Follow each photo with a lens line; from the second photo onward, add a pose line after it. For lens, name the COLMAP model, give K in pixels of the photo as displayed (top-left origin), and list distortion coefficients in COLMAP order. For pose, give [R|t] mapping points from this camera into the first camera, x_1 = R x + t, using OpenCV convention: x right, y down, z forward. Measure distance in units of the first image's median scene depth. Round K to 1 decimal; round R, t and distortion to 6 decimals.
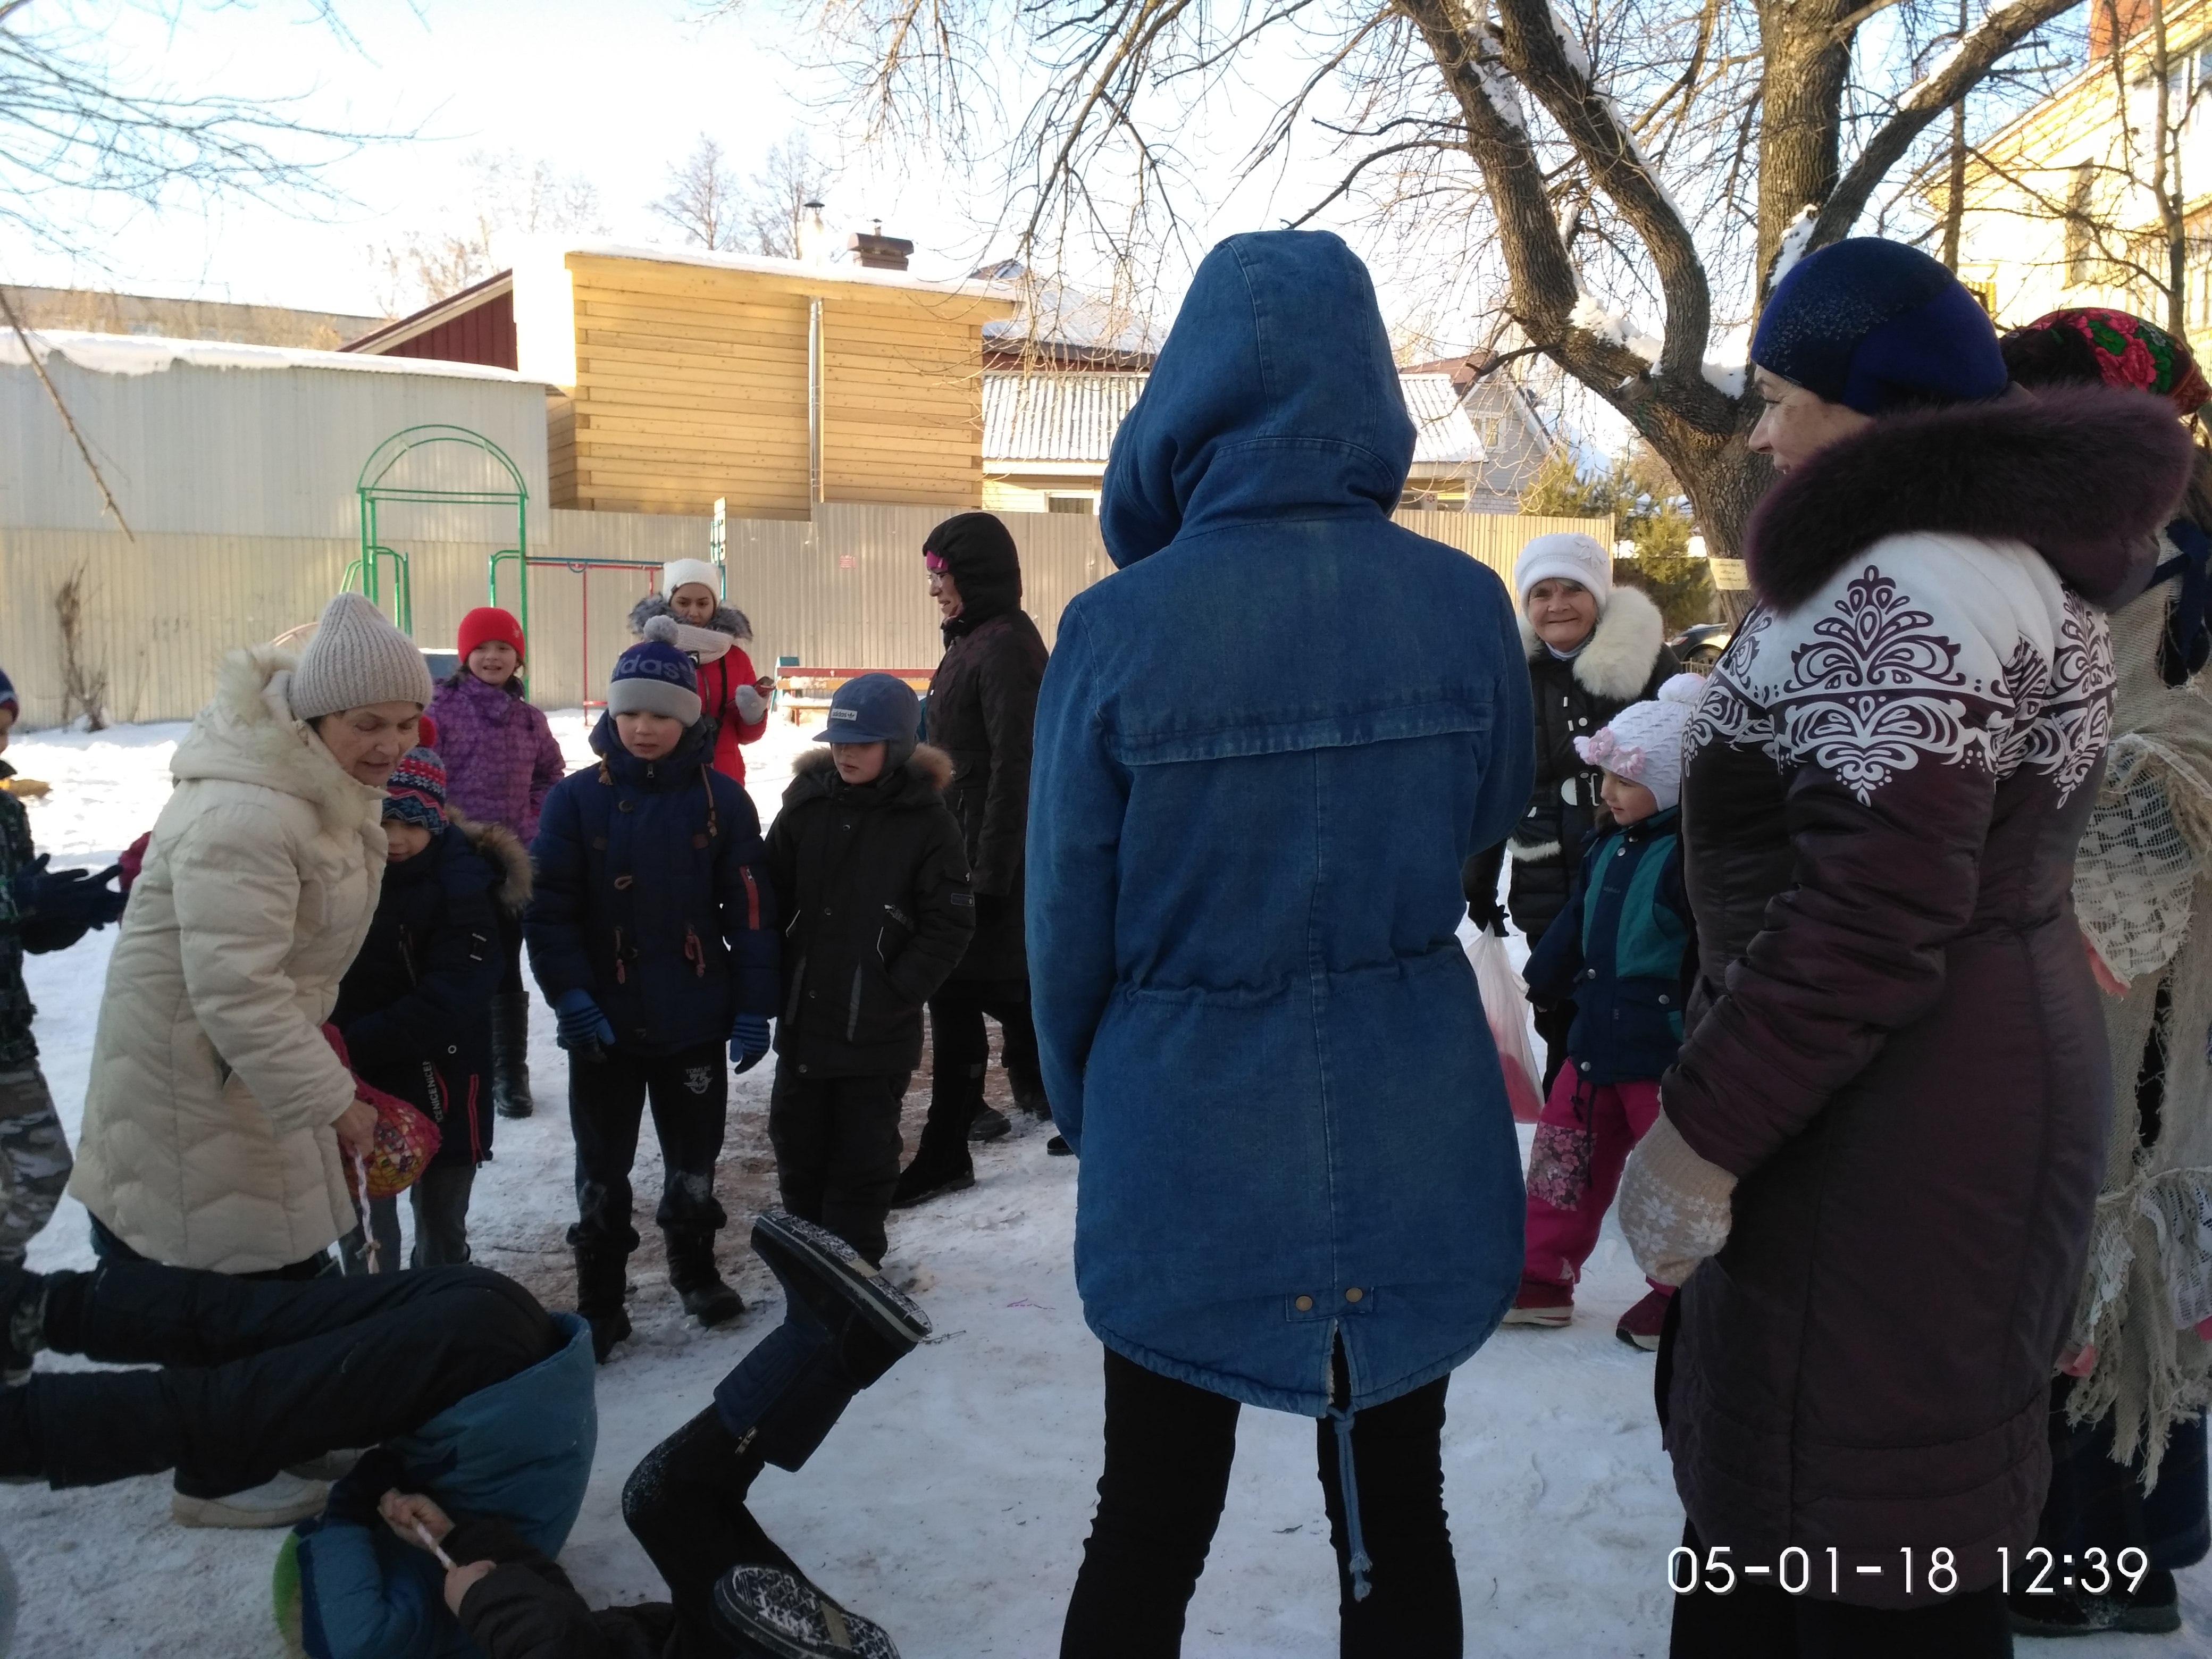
lens RADIAL K [[1994.4, 0, 1101.0], [0, 1994.4, 776.4], [0, 0, 1]] dist [0.115381, -0.234688]
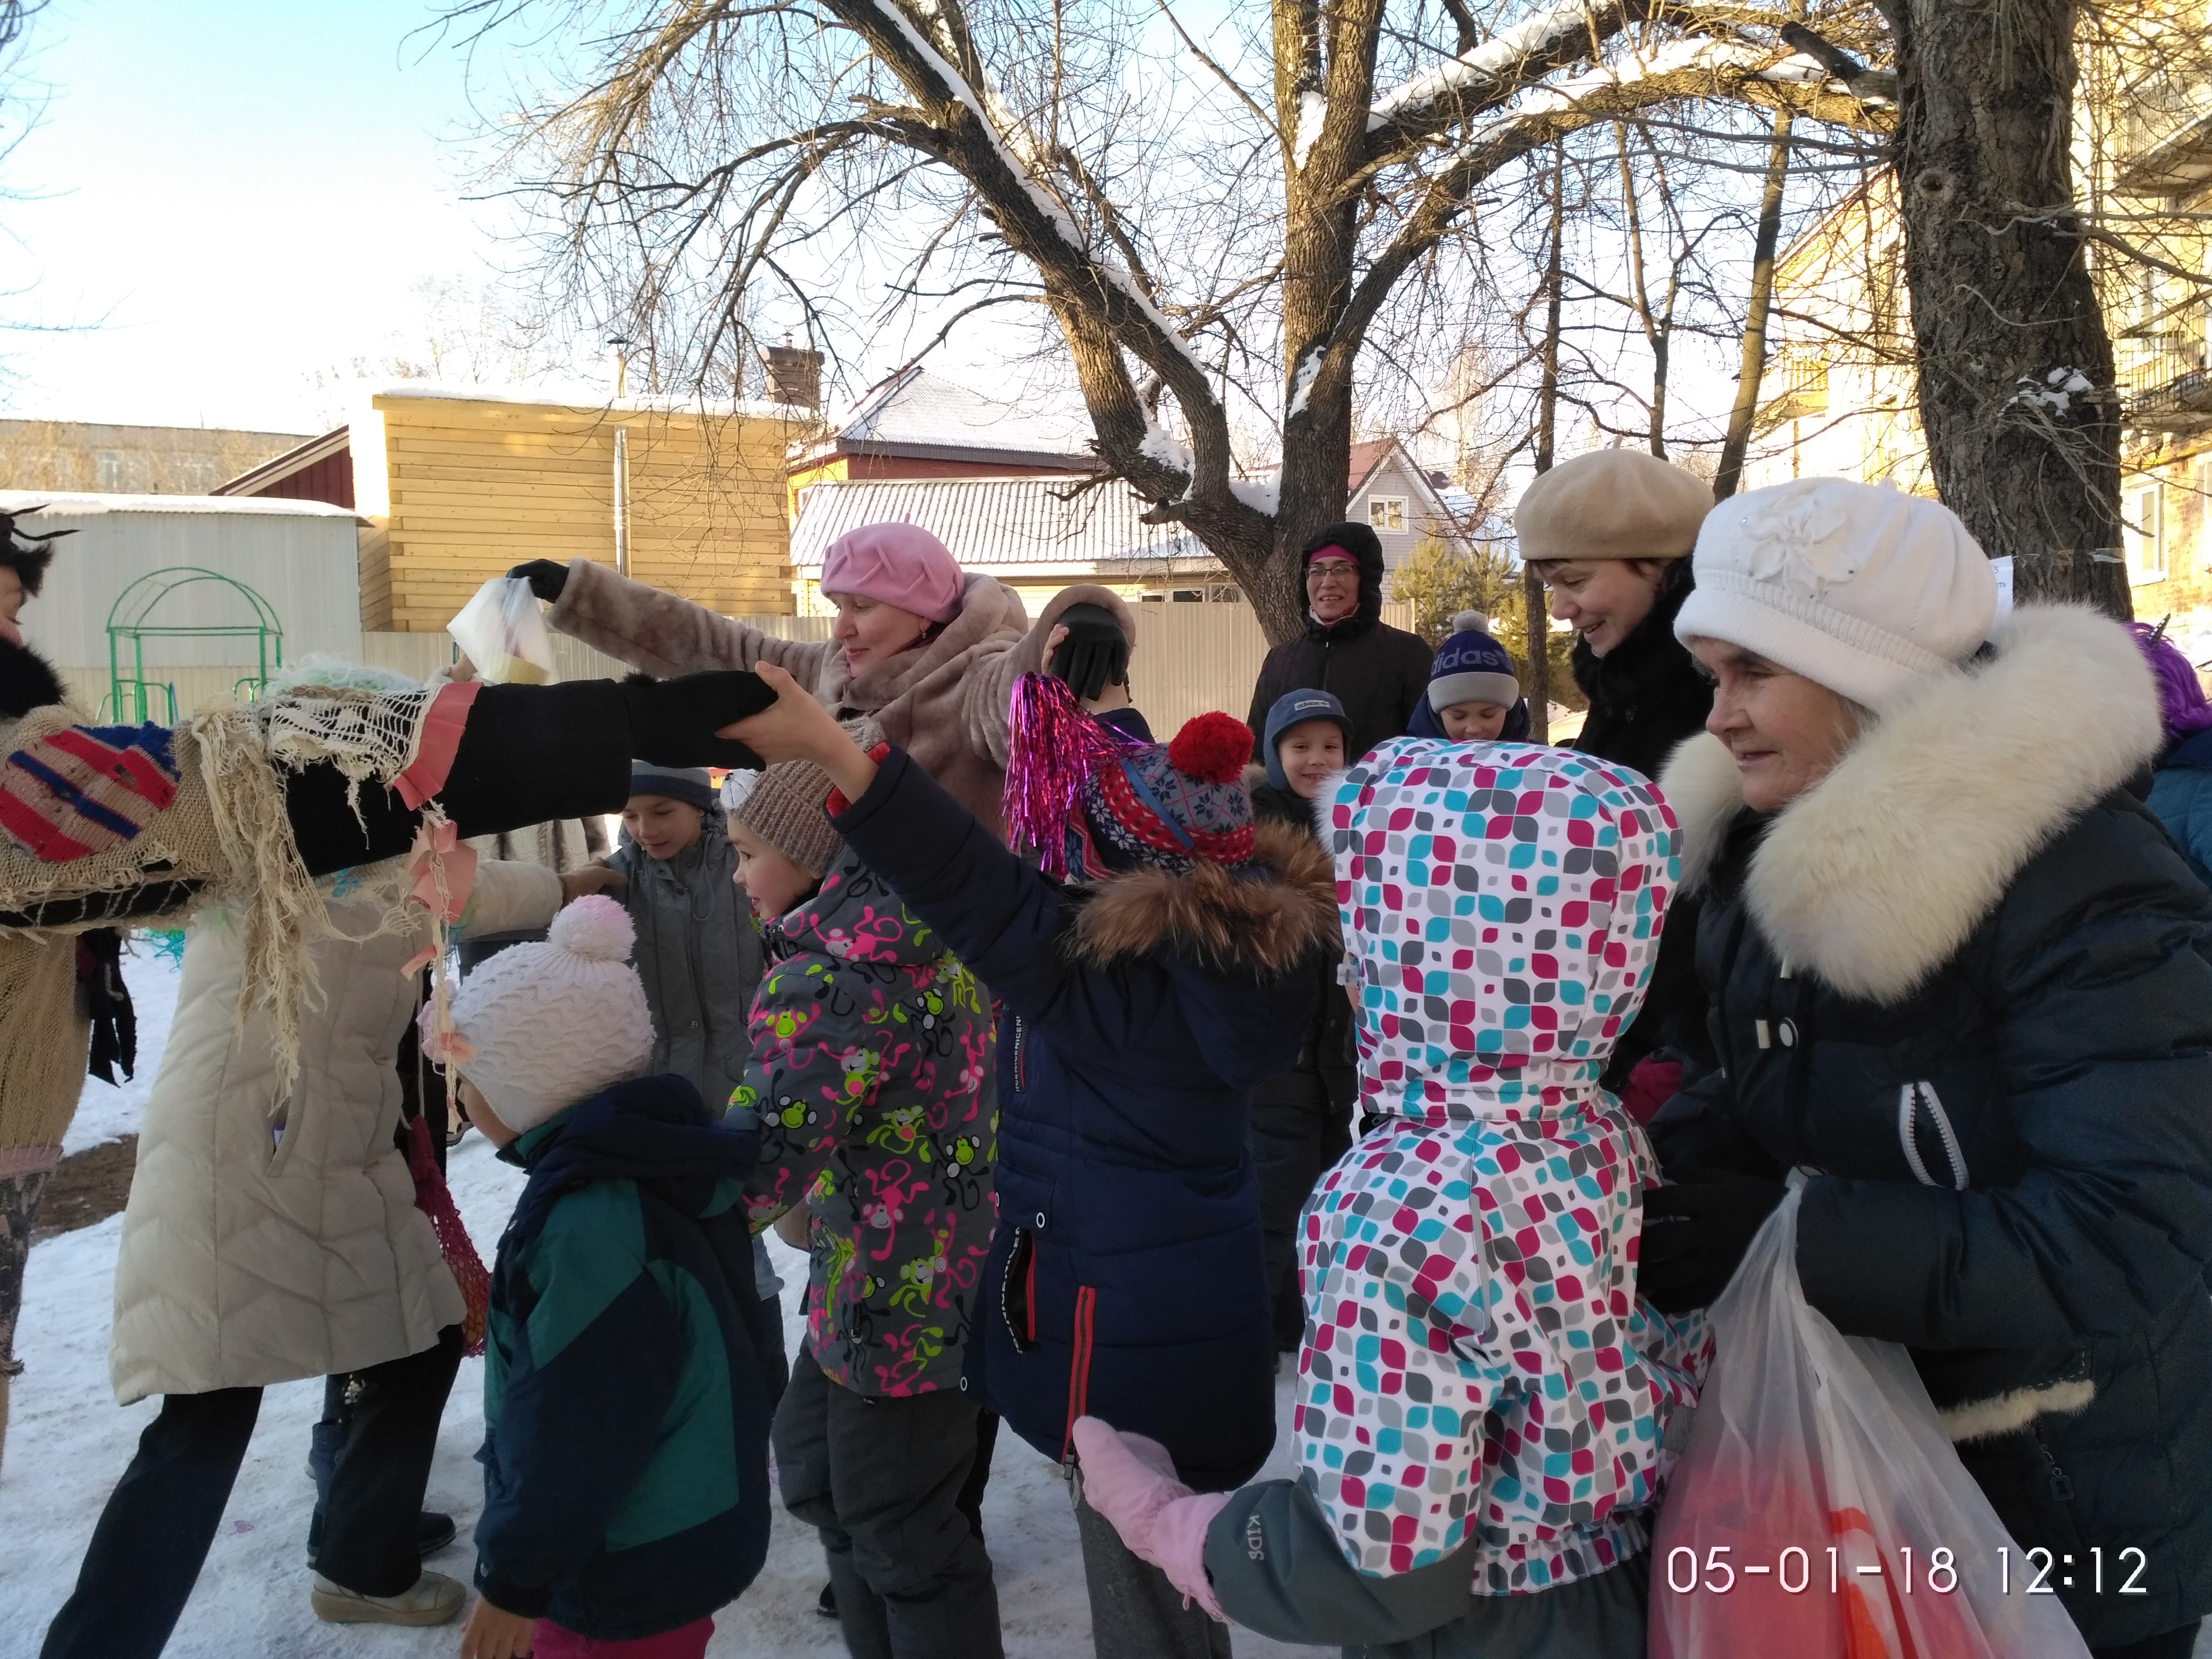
lens RADIAL K [[1994.4, 0, 1101.0], [0, 1994.4, 776.4], [0, 0, 1]] dist [0.115381, -0.234688]
pose [[0.999412, -0.032809, -0.009989, 0.134969], [0.032372, 0.998625, -0.041227, 0.000782], [0.011328, 0.040879, 0.999100, -0.069107]]
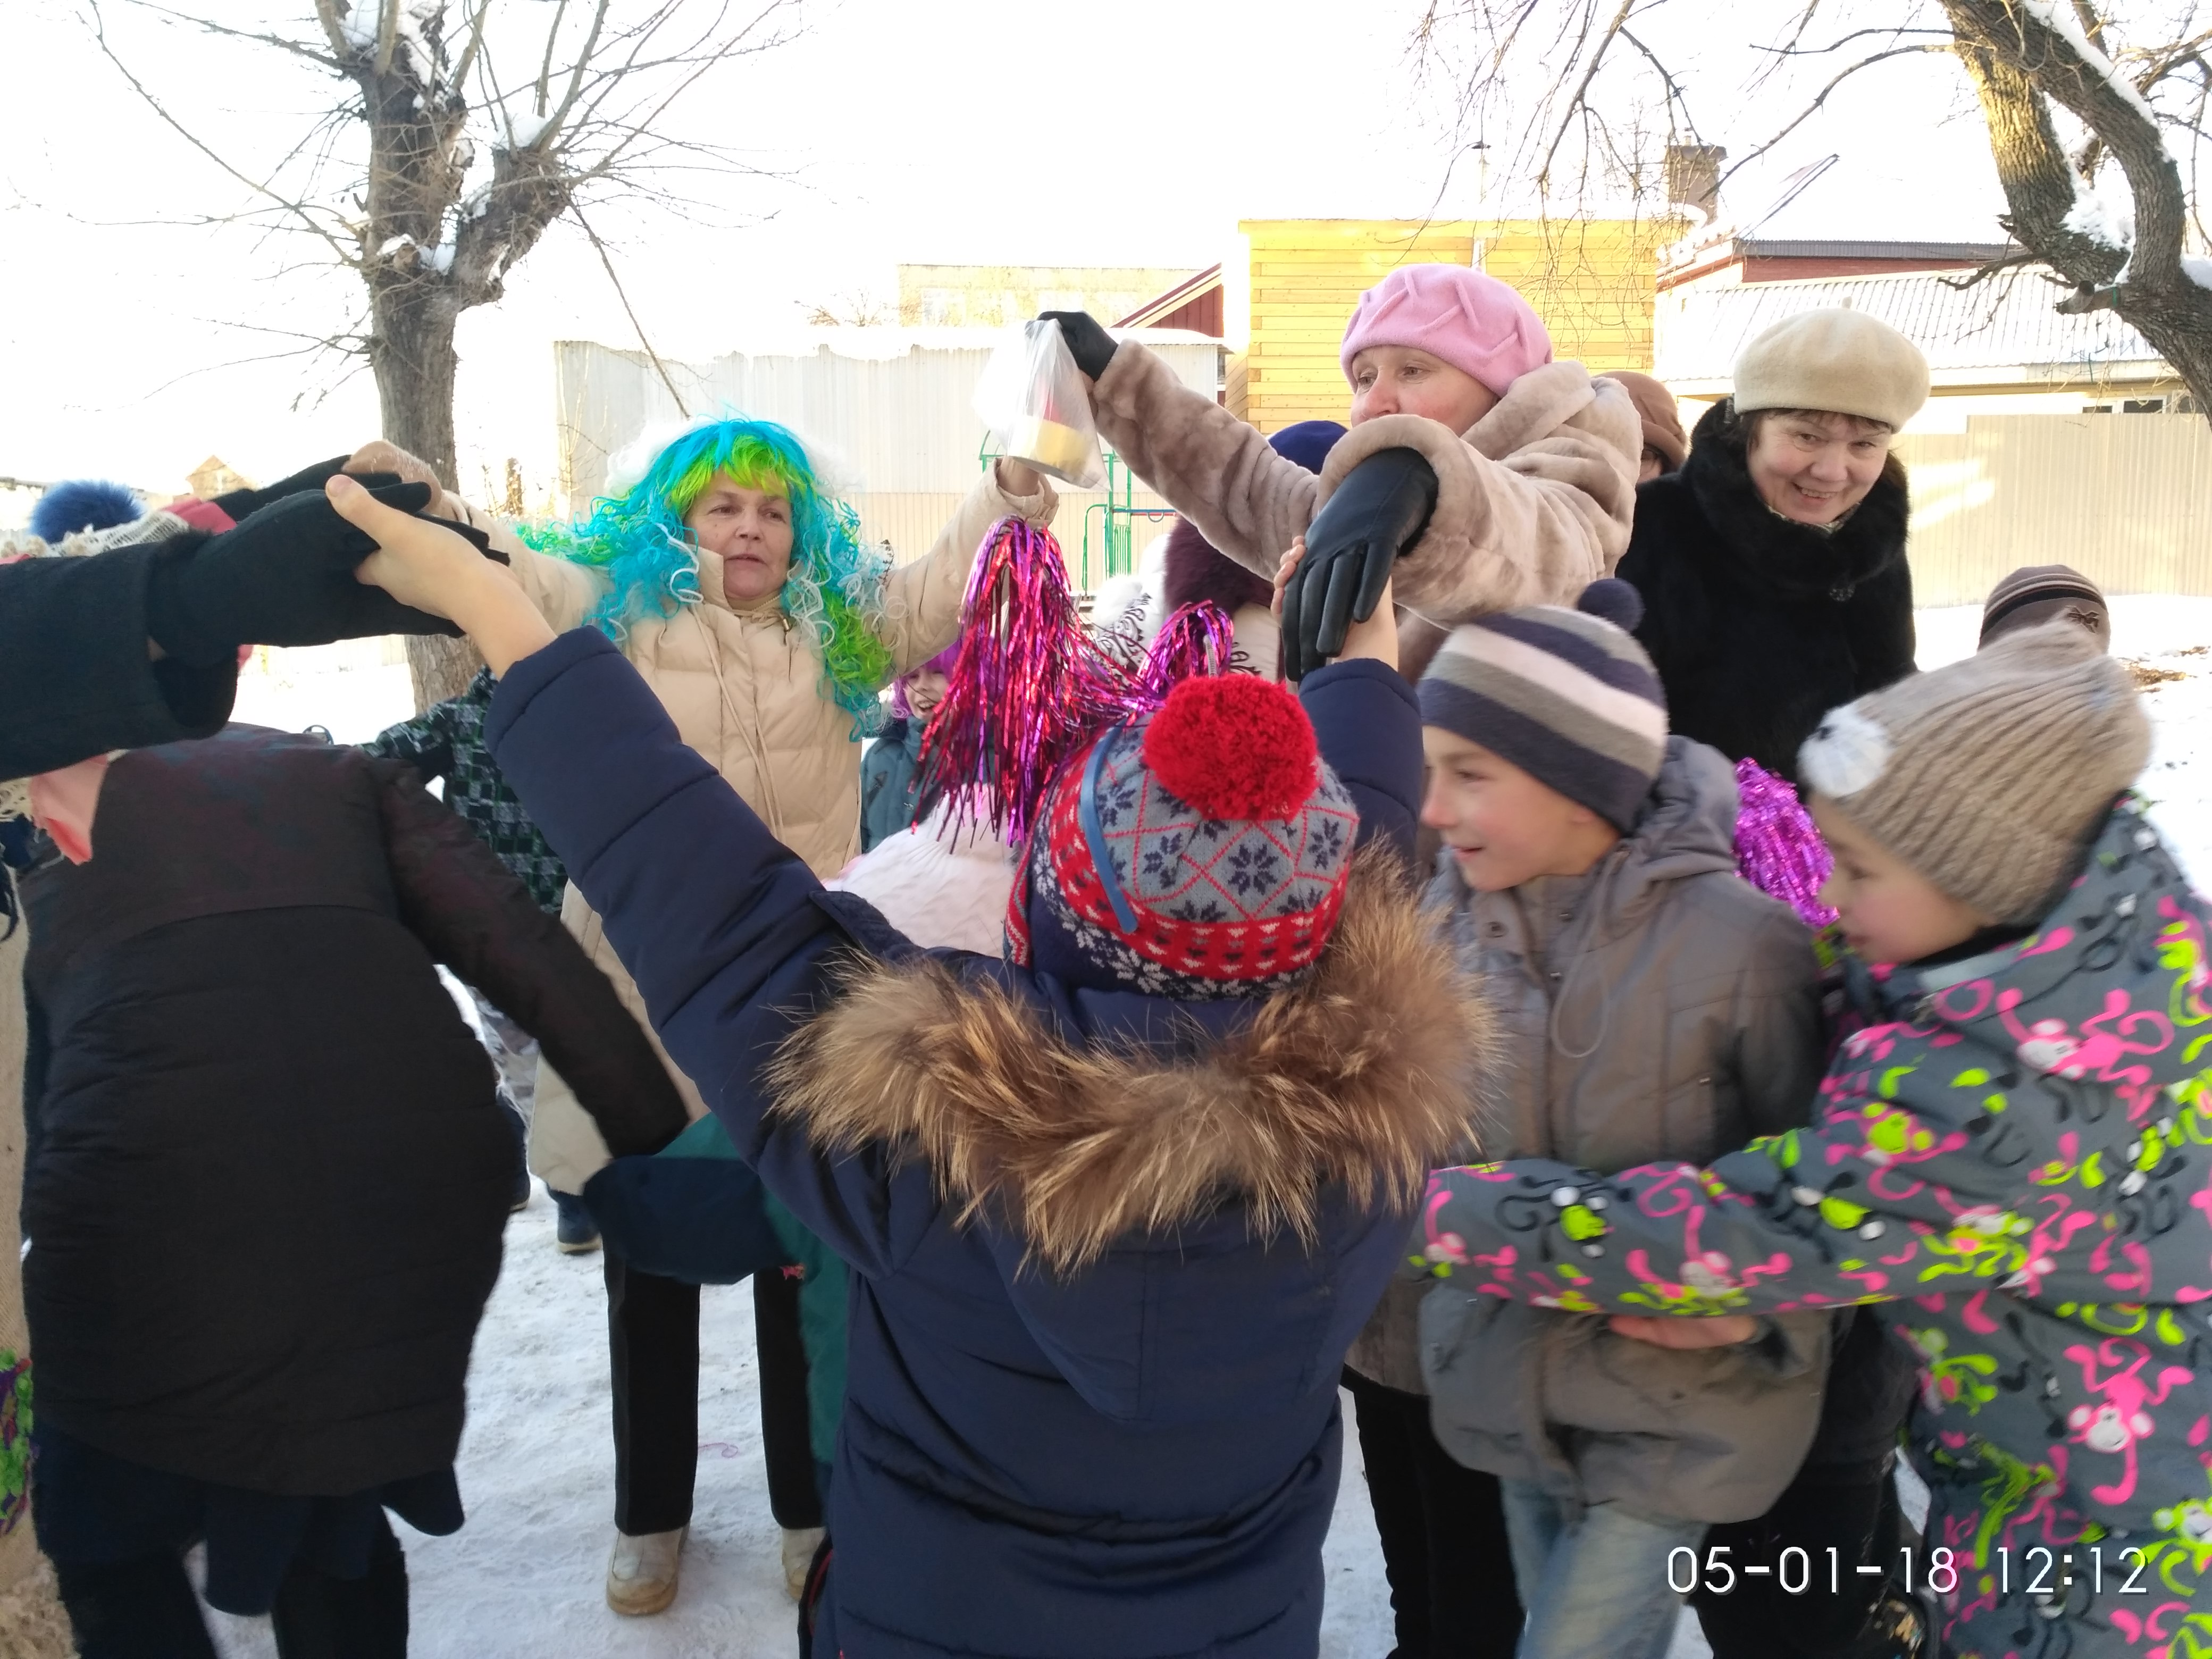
lens RADIAL K [[1994.4, 0, 1101.0], [0, 1994.4, 776.4], [0, 0, 1]] dist [0.115381, -0.234688]
pose [[0.903688, 0.029236, -0.427193, 0.147782], [-0.012894, 0.999072, 0.041097, -0.004039], [0.427998, -0.031631, 0.903226, -0.020095]]
